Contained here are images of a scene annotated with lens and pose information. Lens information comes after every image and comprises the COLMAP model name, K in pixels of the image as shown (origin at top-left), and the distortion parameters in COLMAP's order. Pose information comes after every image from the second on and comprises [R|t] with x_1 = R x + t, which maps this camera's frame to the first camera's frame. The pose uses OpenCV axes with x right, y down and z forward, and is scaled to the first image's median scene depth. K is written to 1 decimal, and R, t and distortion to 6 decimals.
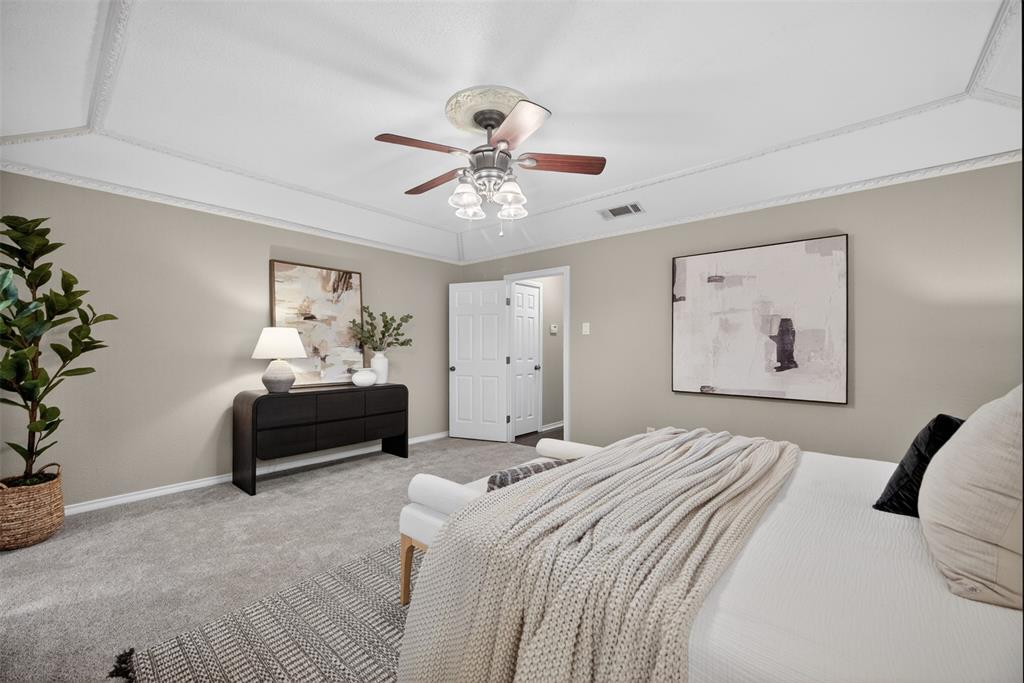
lens RADIAL K [[412.5, 0, 513.3], [0, 412.5, 343.7], [0, 0, 1]] dist [-0.003899, 0.001483]
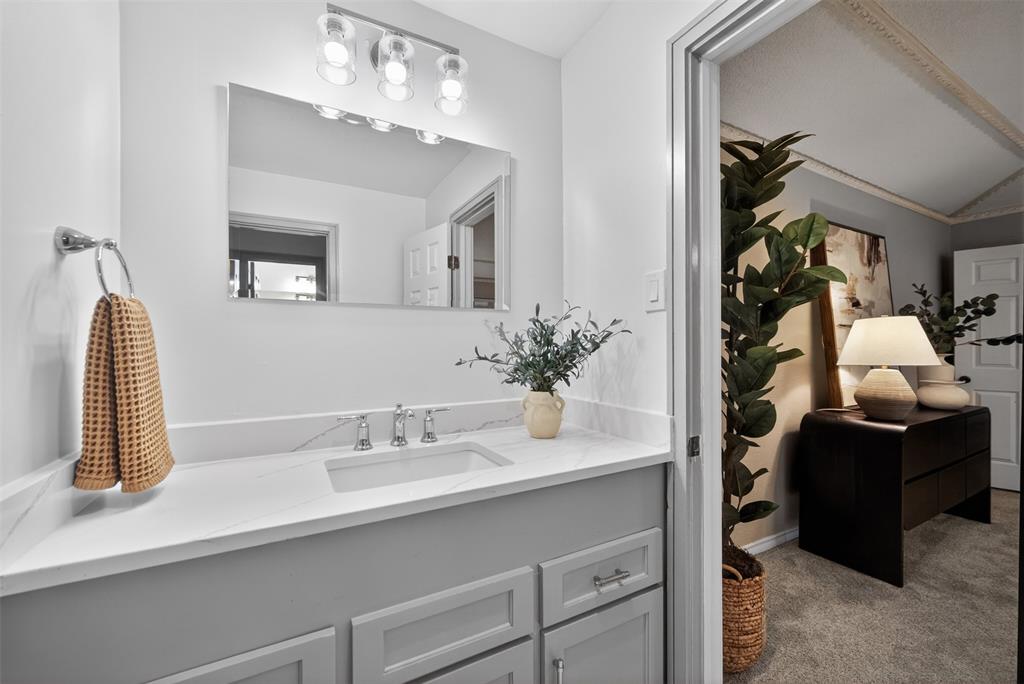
lens RADIAL K [[412.5, 0, 513.8], [0, 412.5, 342.6], [0, 0, 1]] dist [-0.003899, 0.001483]
pose [[0.936478, -0.000586, -0.350727, -0.741754], [0.001606, 0.999995, 0.002618, -0.001889], [0.350724, -0.003015, 0.936474, 0.165289]]
